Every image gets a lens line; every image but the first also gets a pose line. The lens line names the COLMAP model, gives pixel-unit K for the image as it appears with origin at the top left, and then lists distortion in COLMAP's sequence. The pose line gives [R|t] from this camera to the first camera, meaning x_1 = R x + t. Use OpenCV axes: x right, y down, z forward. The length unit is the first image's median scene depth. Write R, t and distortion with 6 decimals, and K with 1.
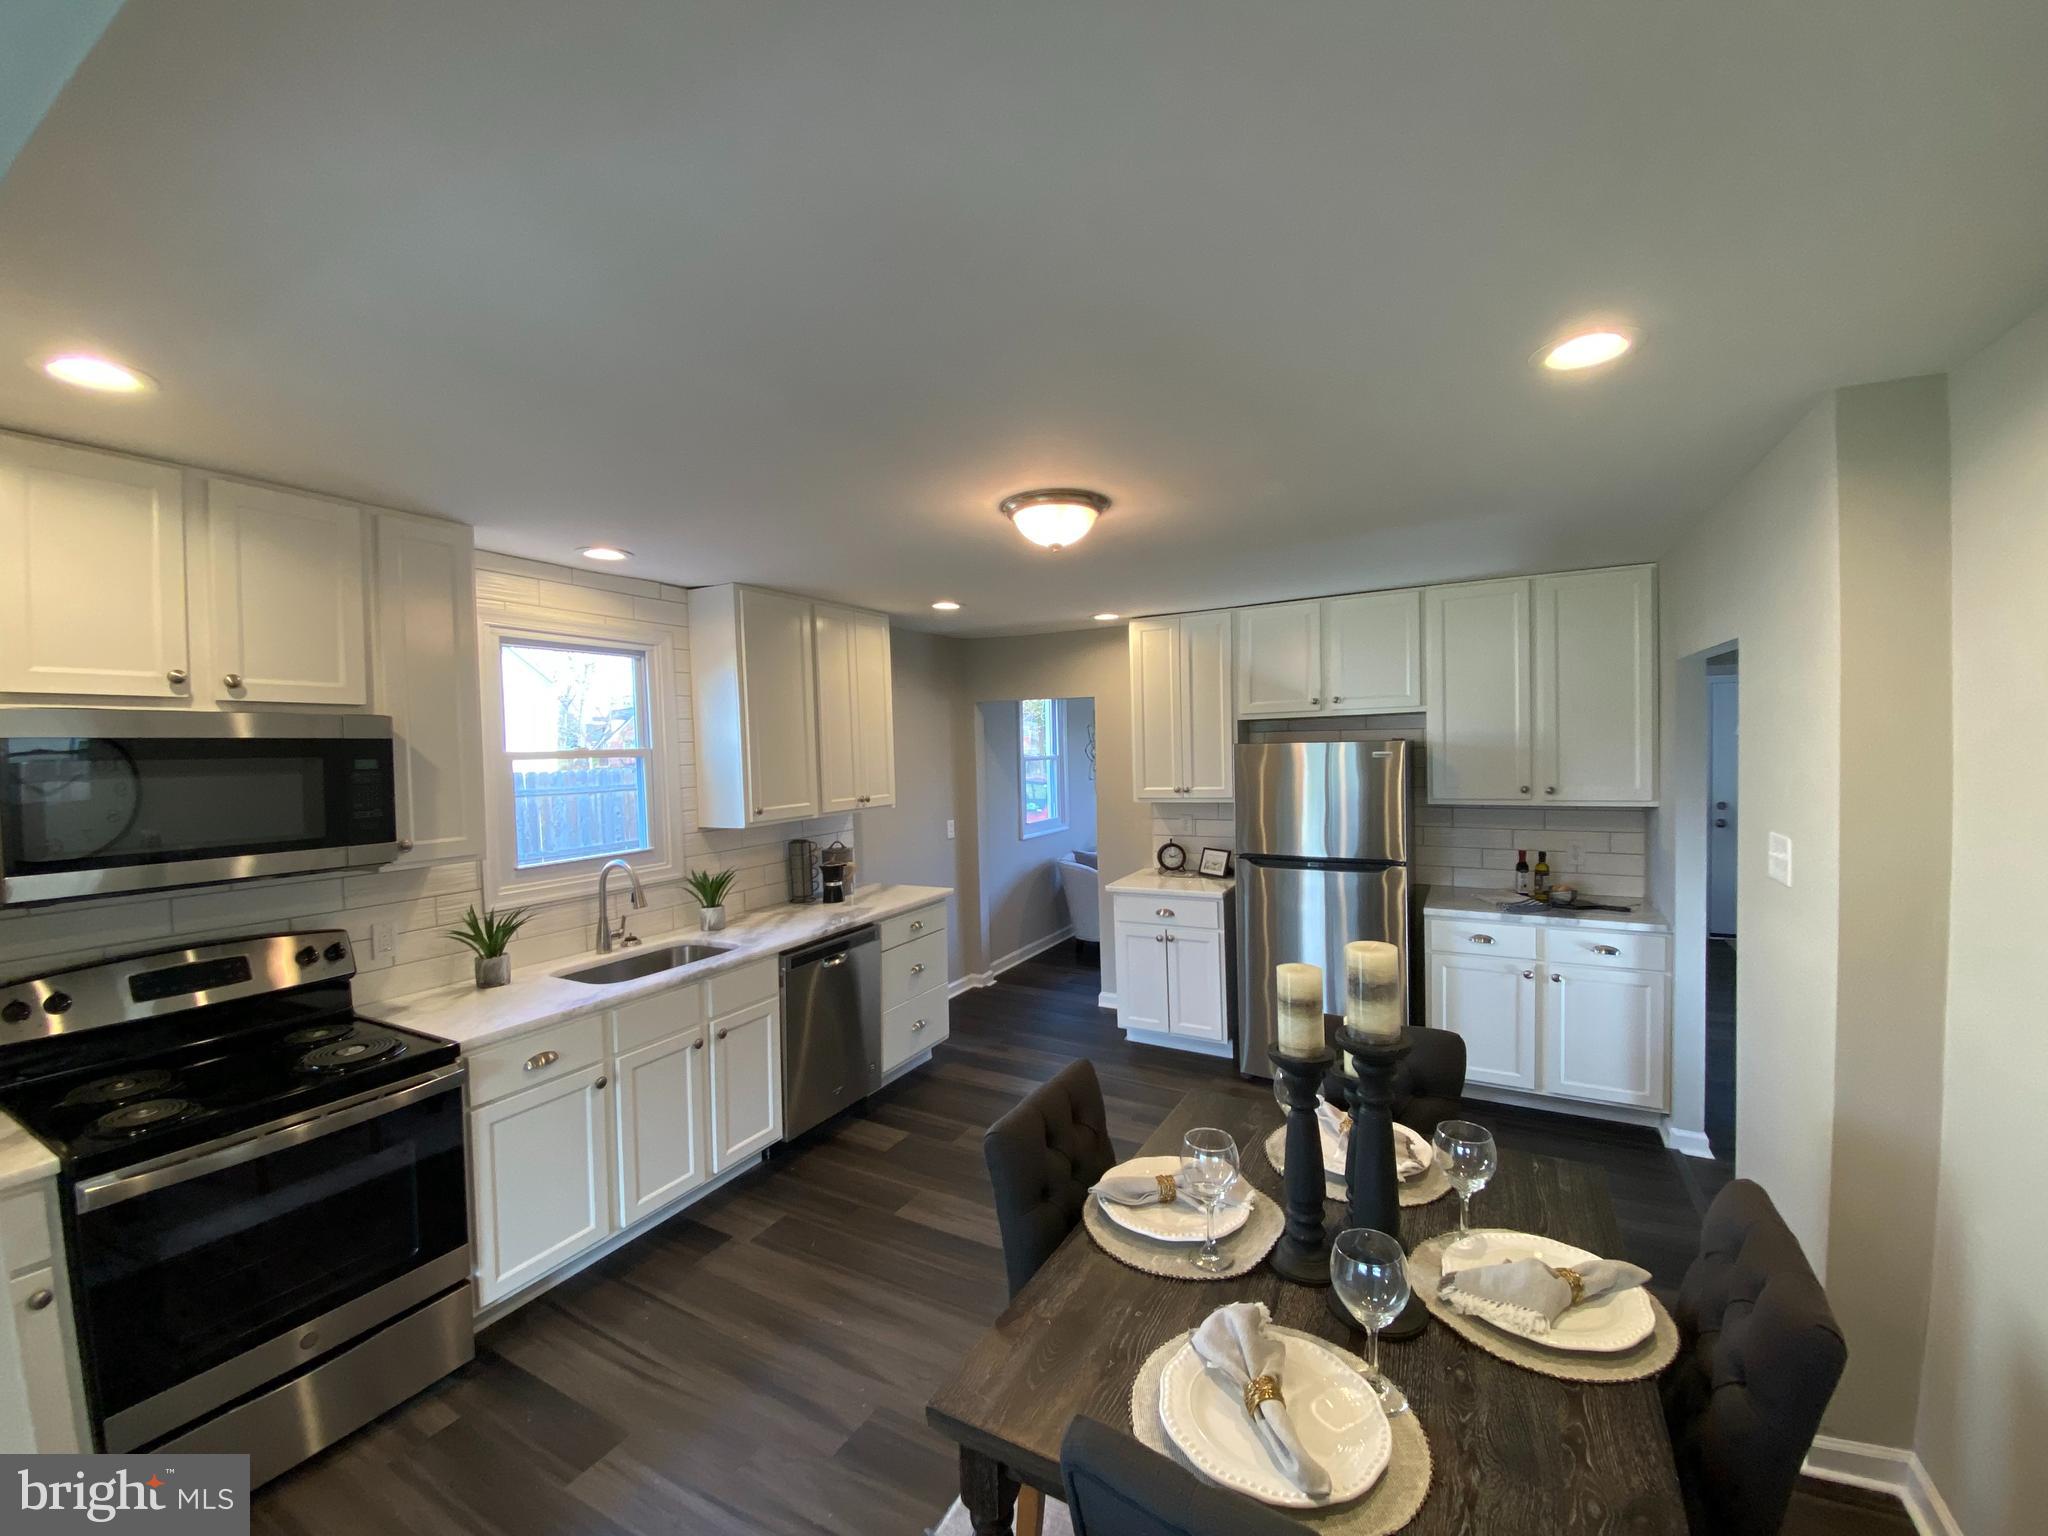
lens RADIAL K [[819.1, 0, 995.6], [0, 819.1, 765.2], [0, 0, 1]] dist [0.001511, -0.015004]
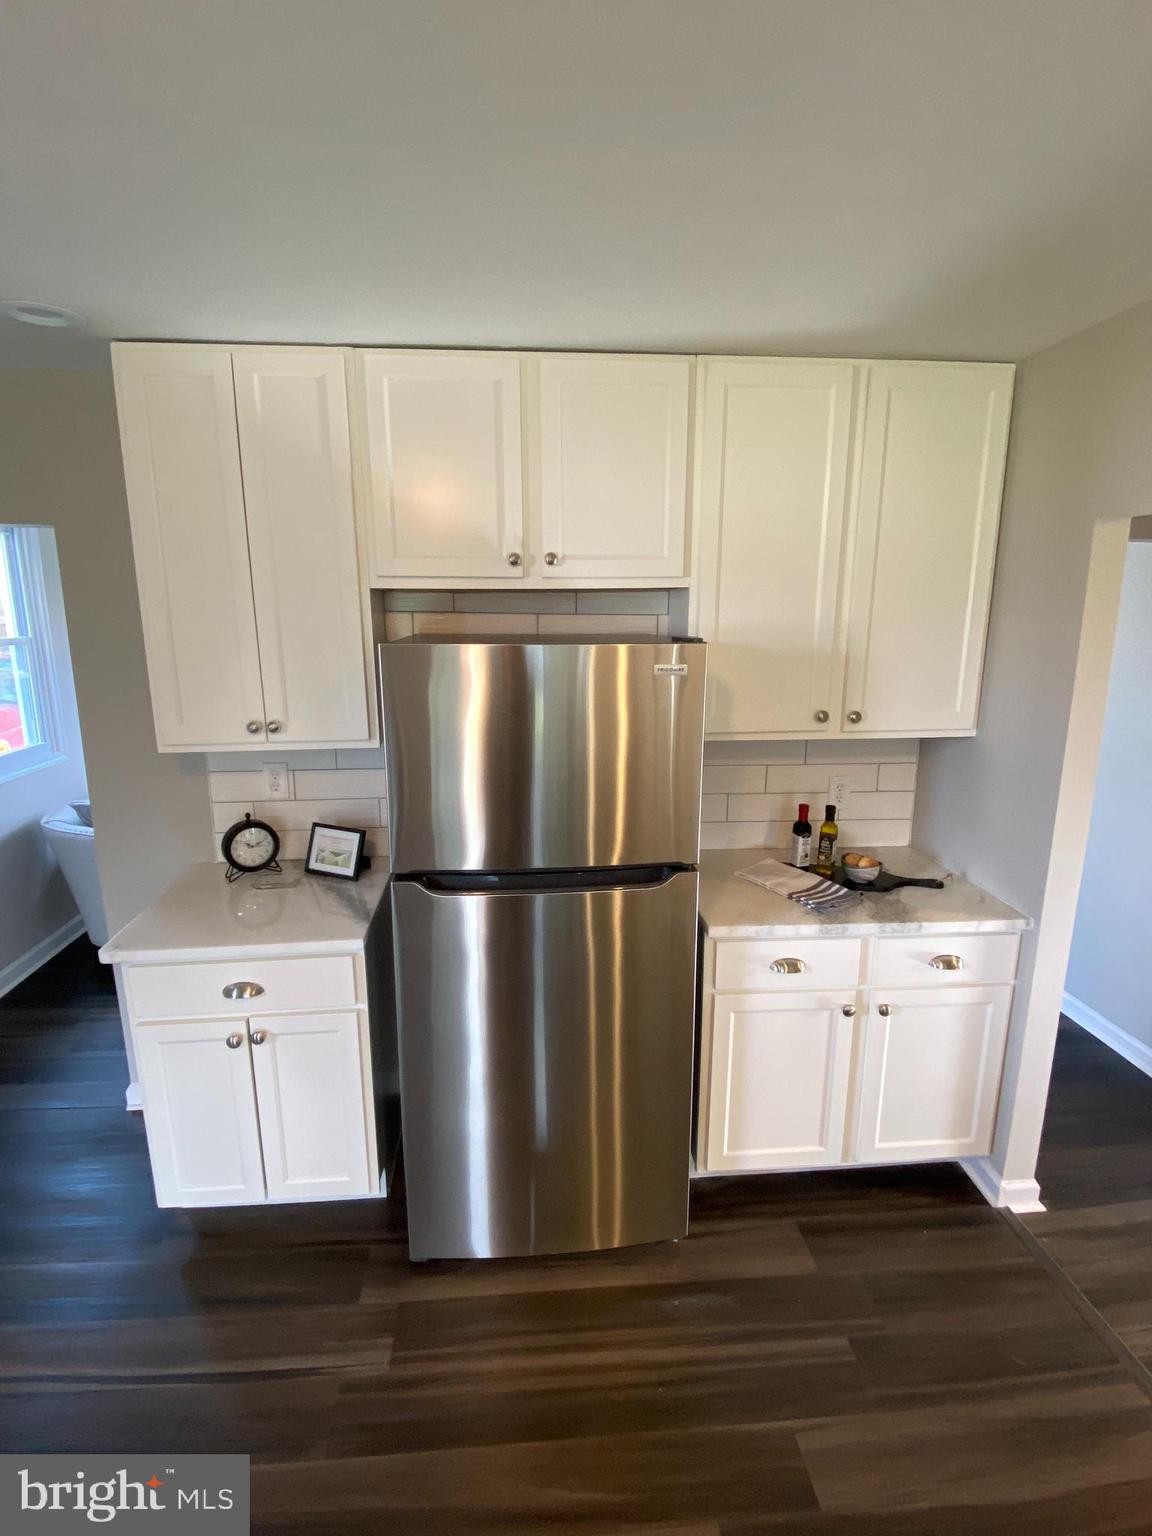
lens RADIAL K [[723.5, 0, 576.0], [0, 723.5, 768.0], [0, 0, 1]] dist [0.026993, 0.000001]
pose [[0.811500, -0.098471, 0.575996, 0.149174], [-0.006617, 0.984088, 0.177560, -0.030886], [-0.584315, -0.147901, 0.797936, 0.635910]]
